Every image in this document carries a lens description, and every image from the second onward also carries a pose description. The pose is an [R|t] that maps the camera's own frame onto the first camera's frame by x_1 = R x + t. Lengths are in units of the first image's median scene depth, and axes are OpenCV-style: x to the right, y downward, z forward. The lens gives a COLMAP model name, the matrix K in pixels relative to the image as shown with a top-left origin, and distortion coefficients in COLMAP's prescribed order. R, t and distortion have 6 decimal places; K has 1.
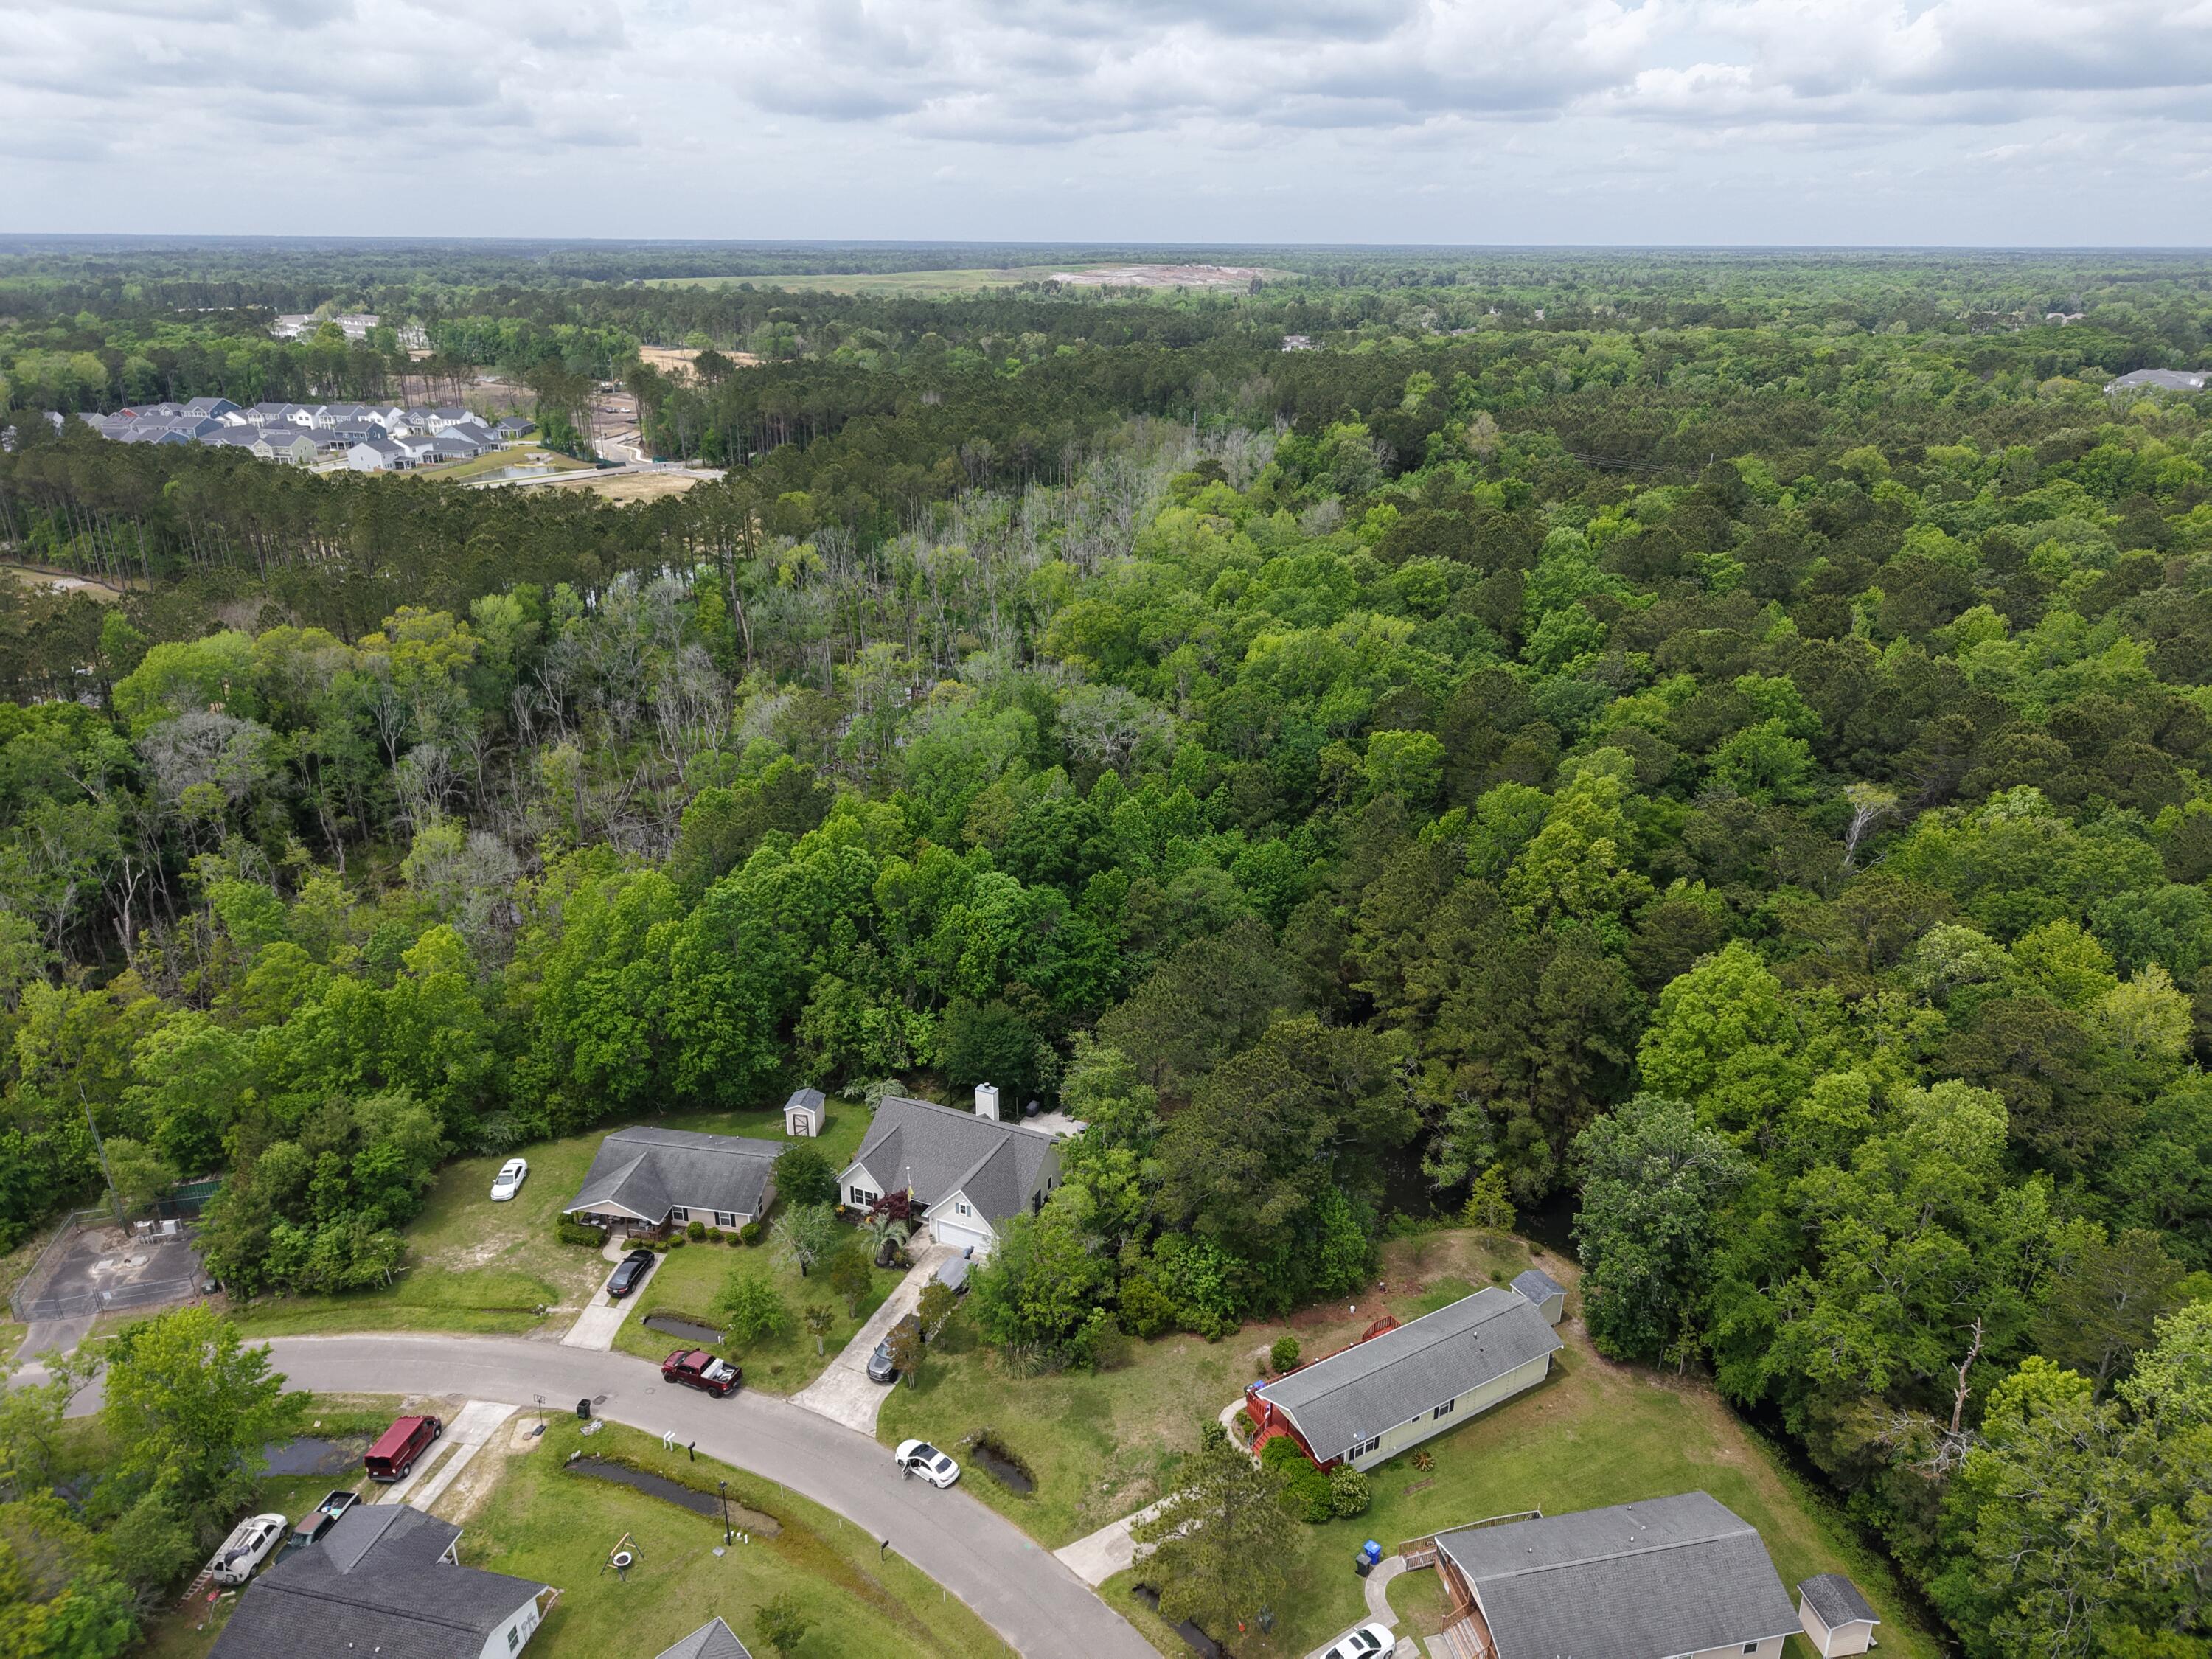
lens RADIAL K [[1491.7, 0, 1110.4], [0, 1491.7, 829.0], [0, 0, 1]] dist [0.015746, -0.005650]
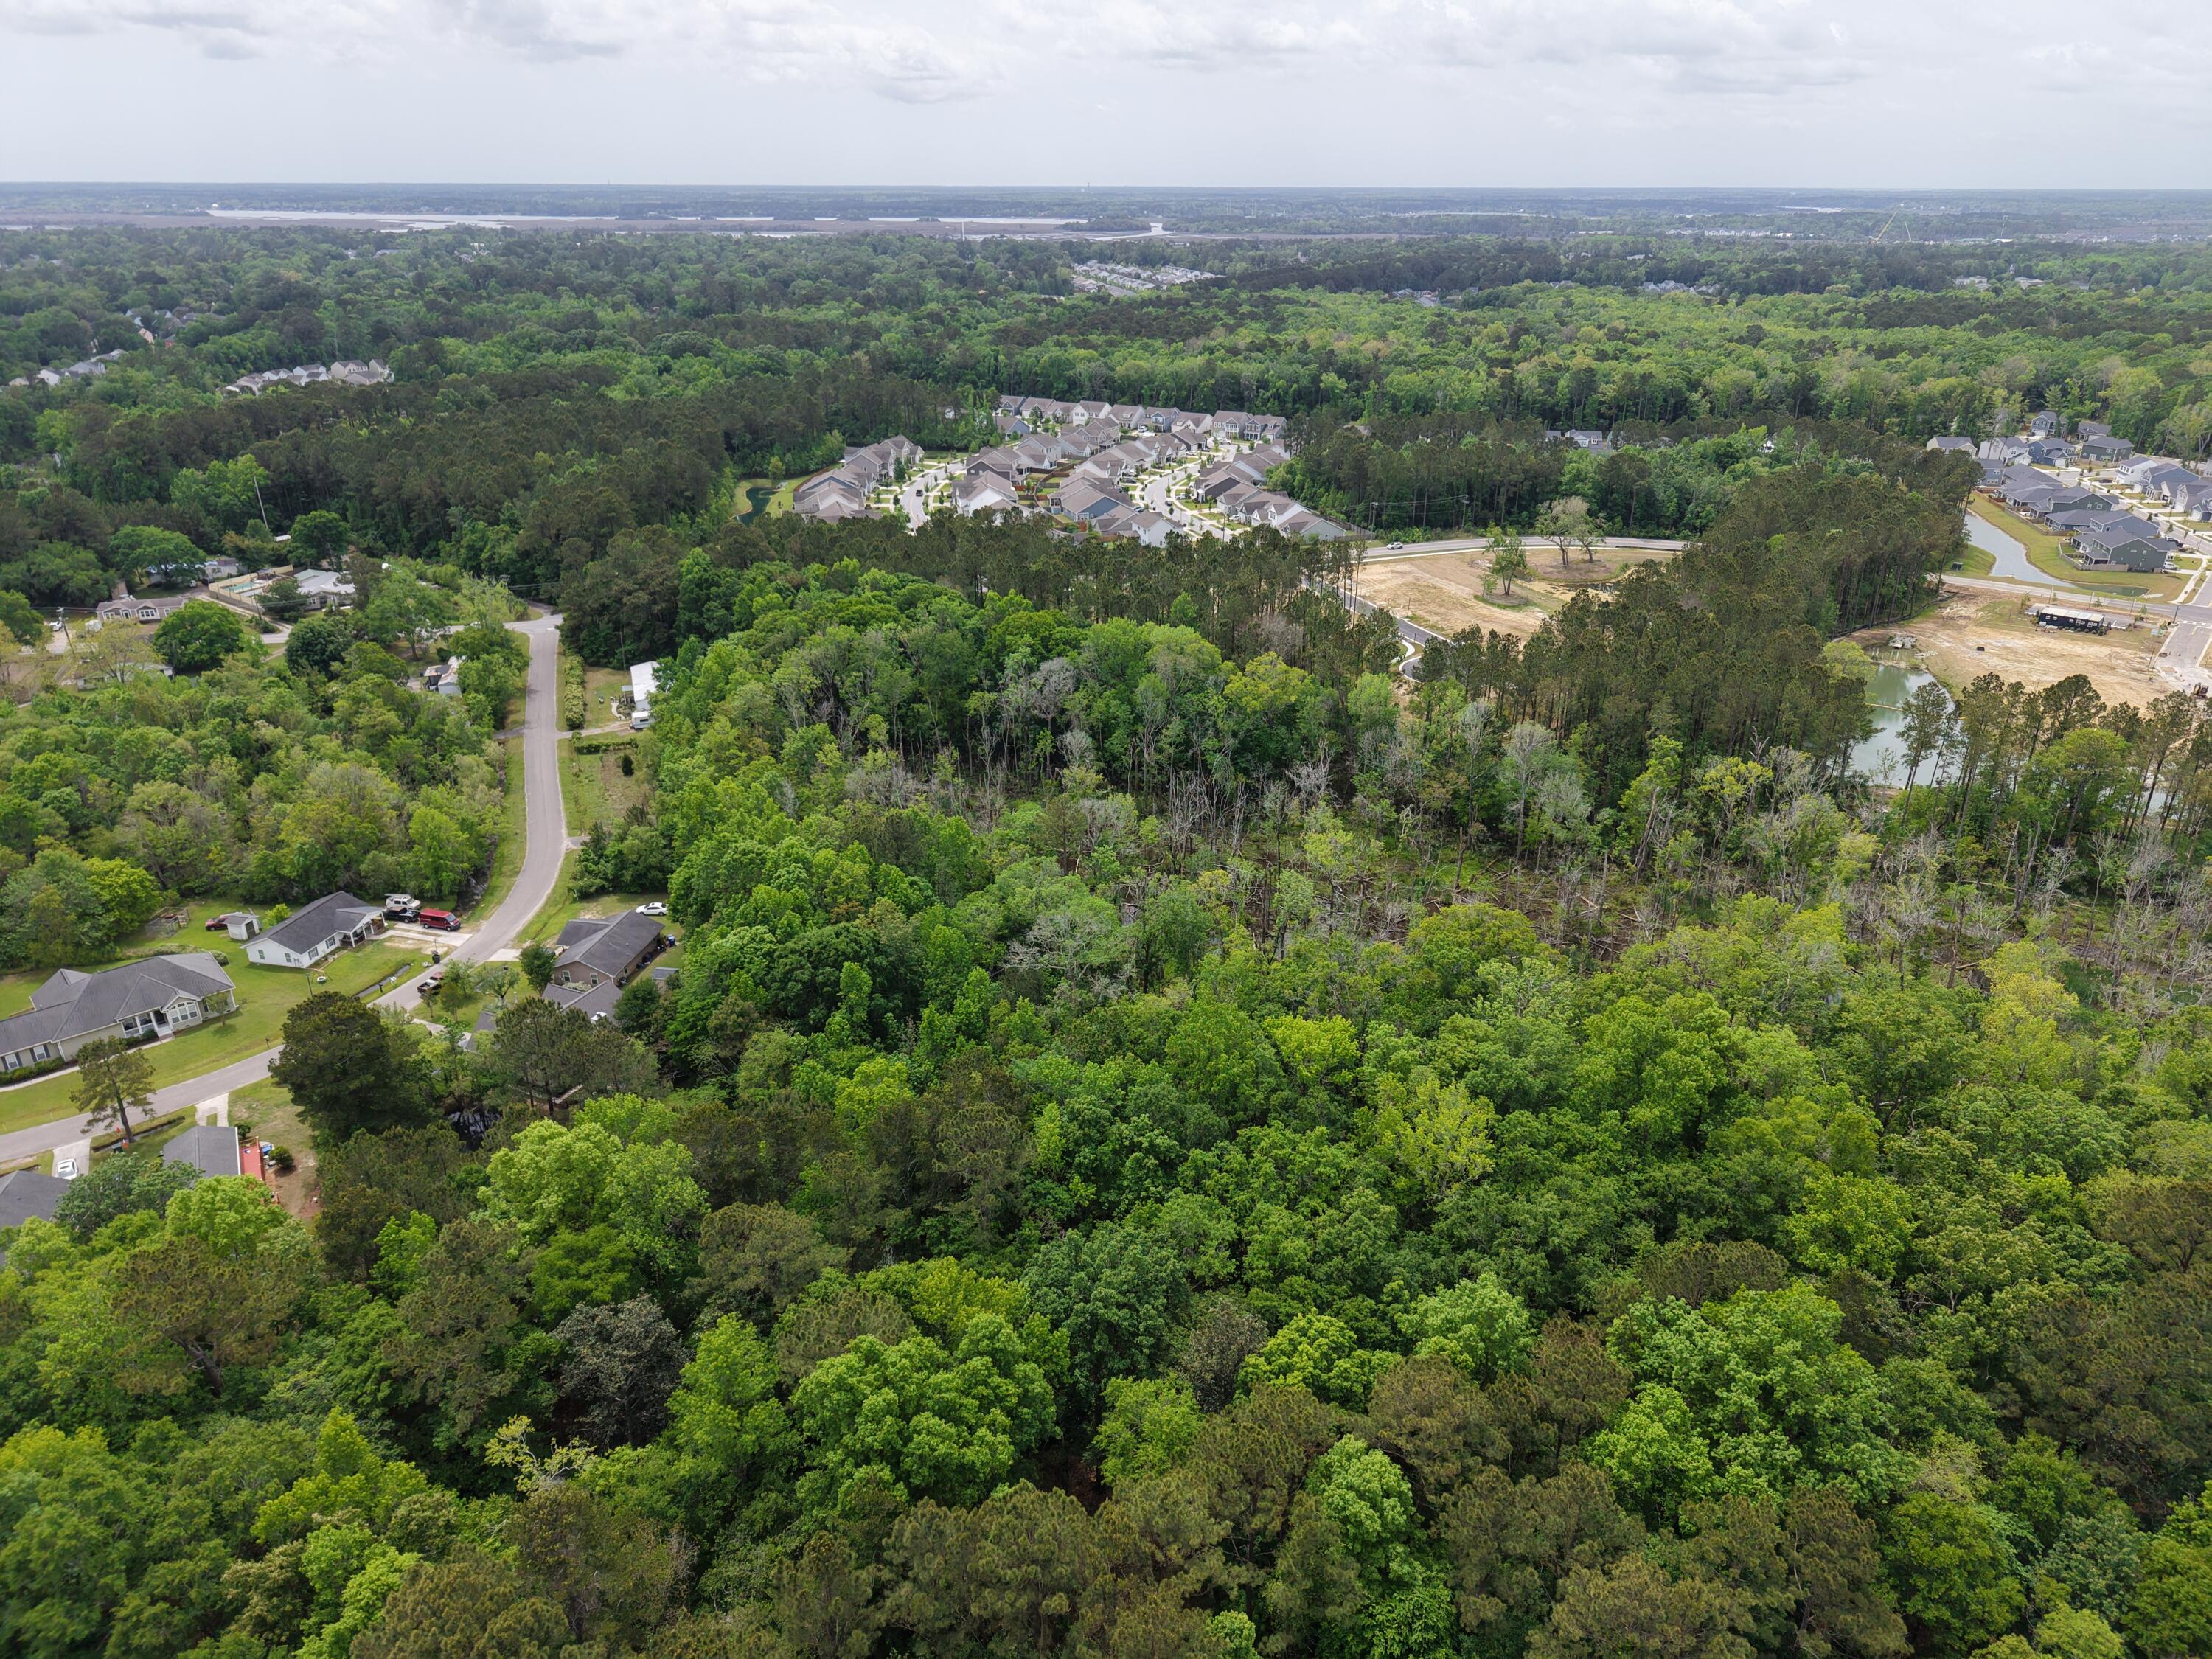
lens RADIAL K [[1468.7, 0, 1109.6], [0, 1468.7, 870.6], [0, 0, 1]] dist [0.008955, -0.000227]
pose [[0.002104, 0.420817, -0.907143, 1.224549], [-0.371621, 0.842508, 0.389972, -0.722567], [0.928382, 0.336293, 0.158157, 1.283702]]
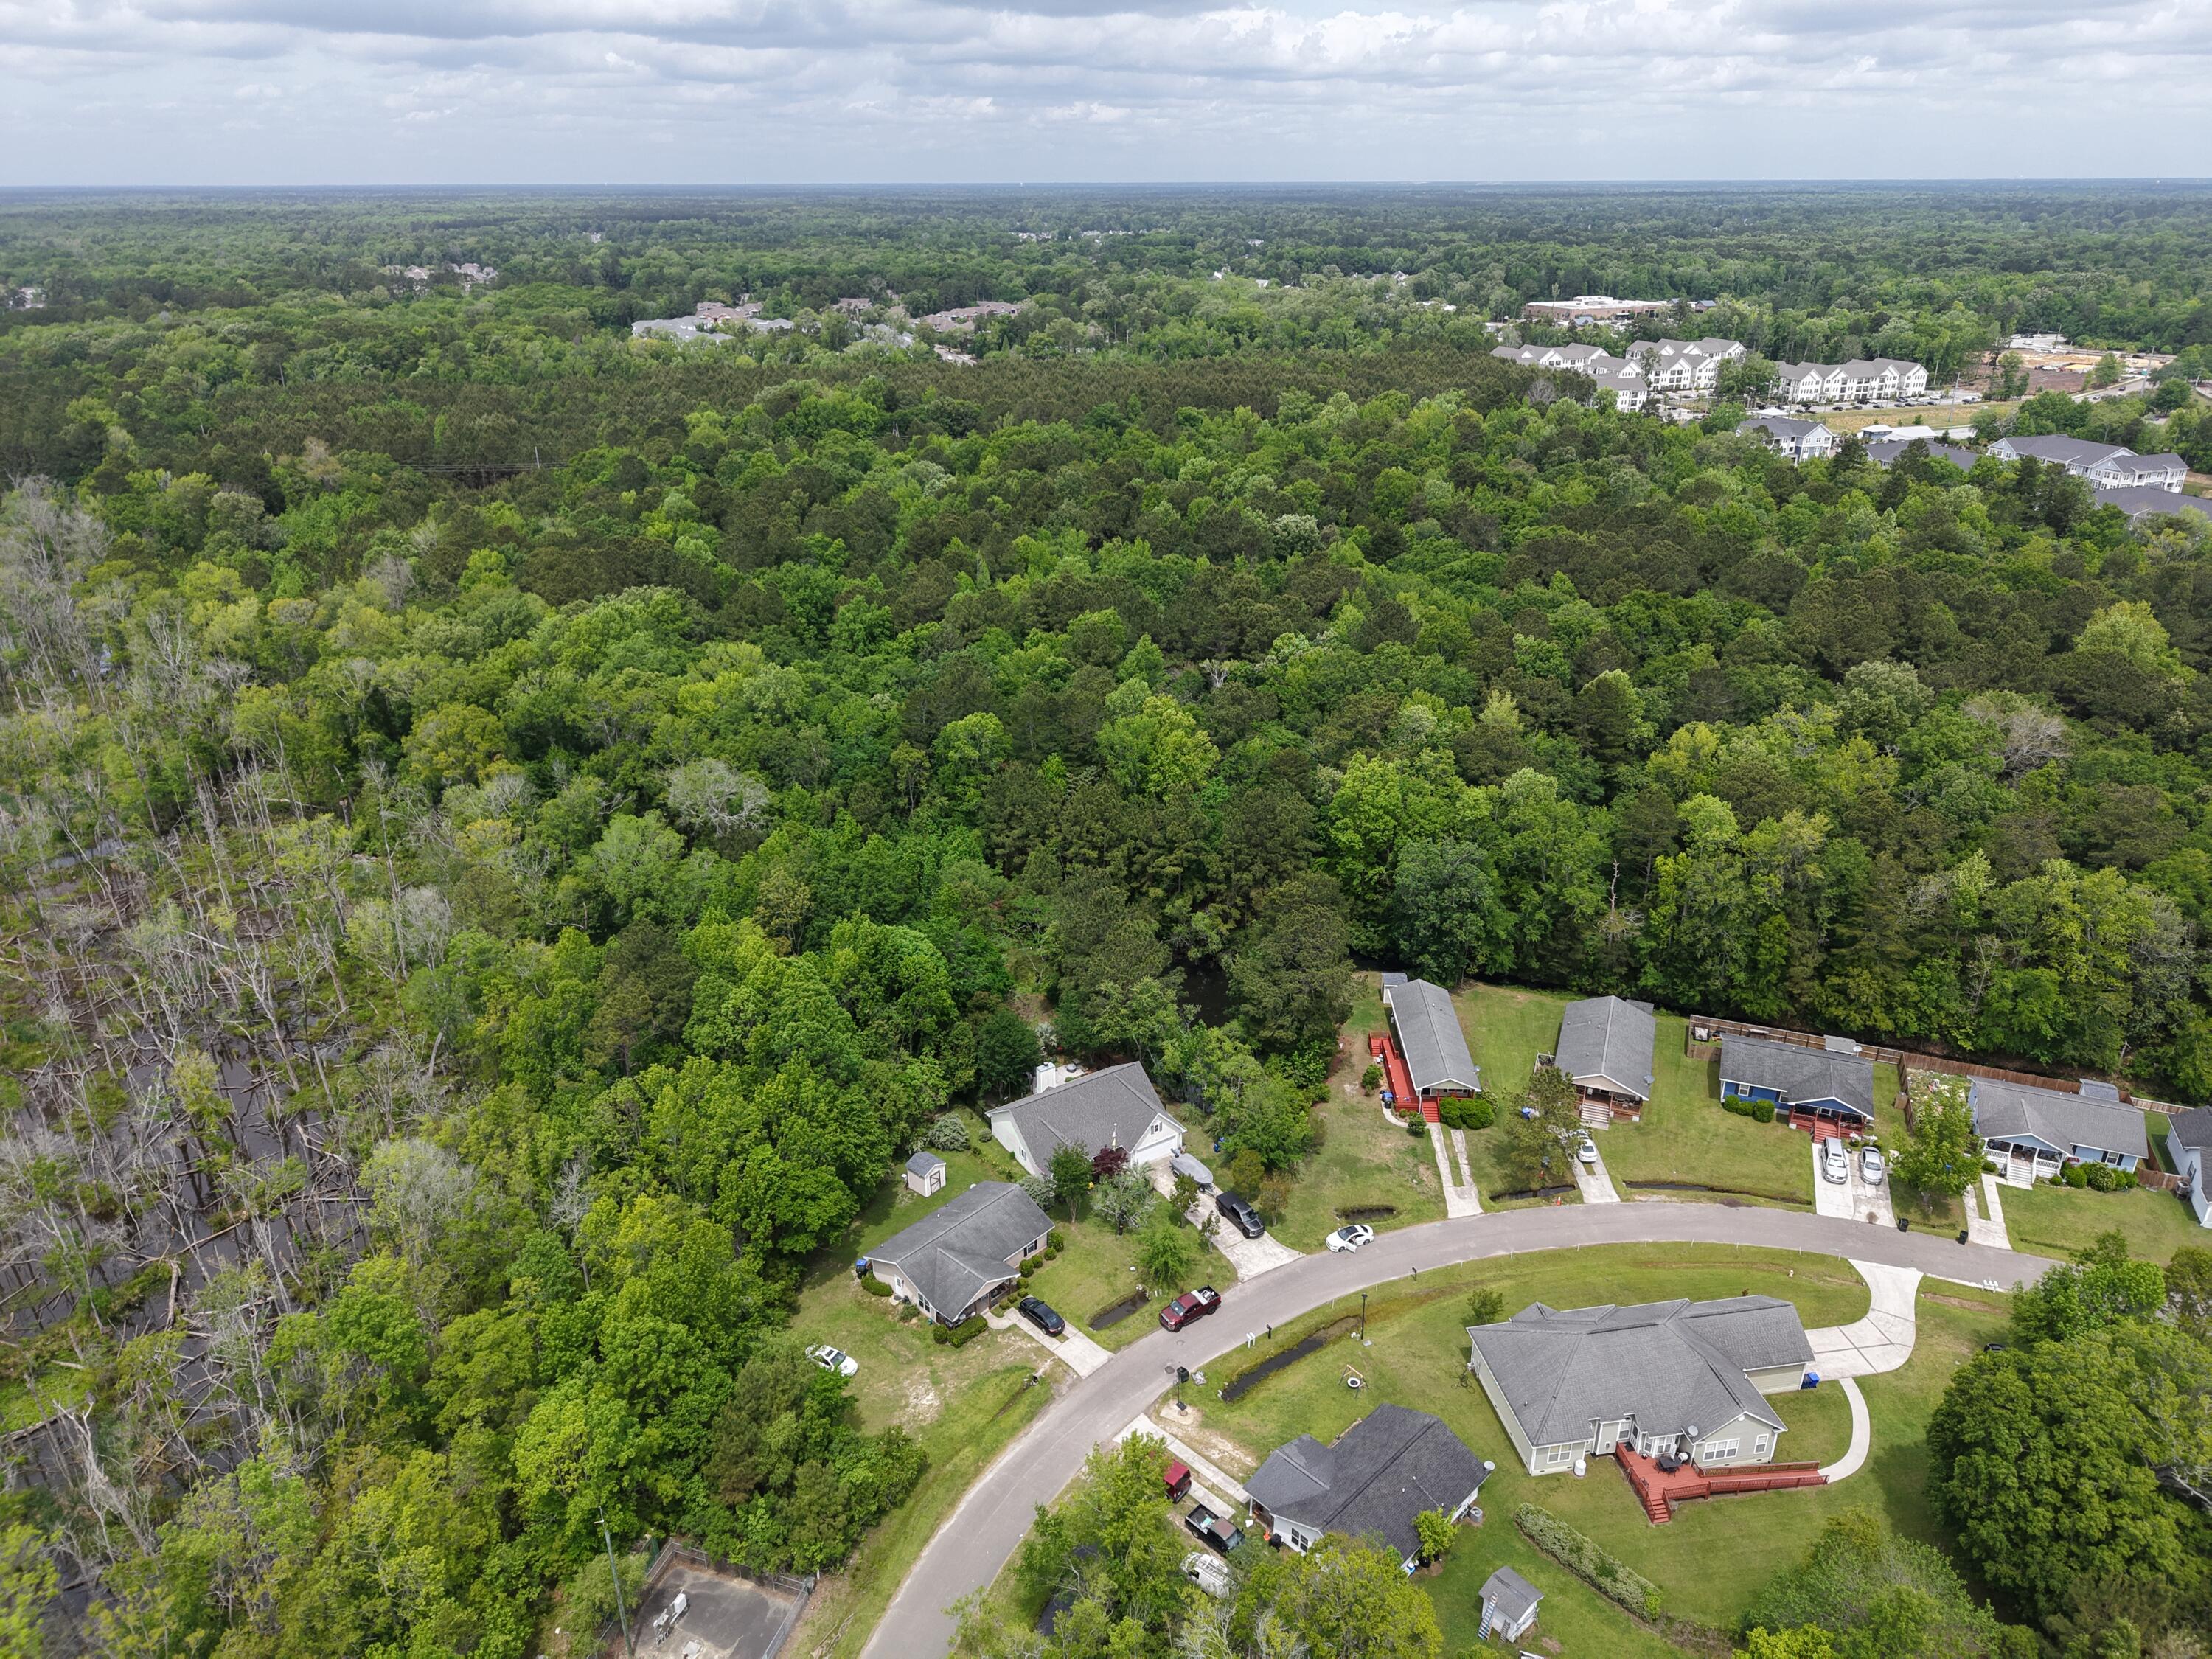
lens RADIAL K [[1494.1, 0, 1106.0], [0, 1494.1, 829.5], [0, 0, 1]] dist [0.011033, -0.003880]
pose [[0.536423, -0.345205, 0.770119, -1.015416], [0.316478, 0.928209, 0.195627, -0.251909], [-0.782363, 0.138787, 0.607162, 0.202484]]
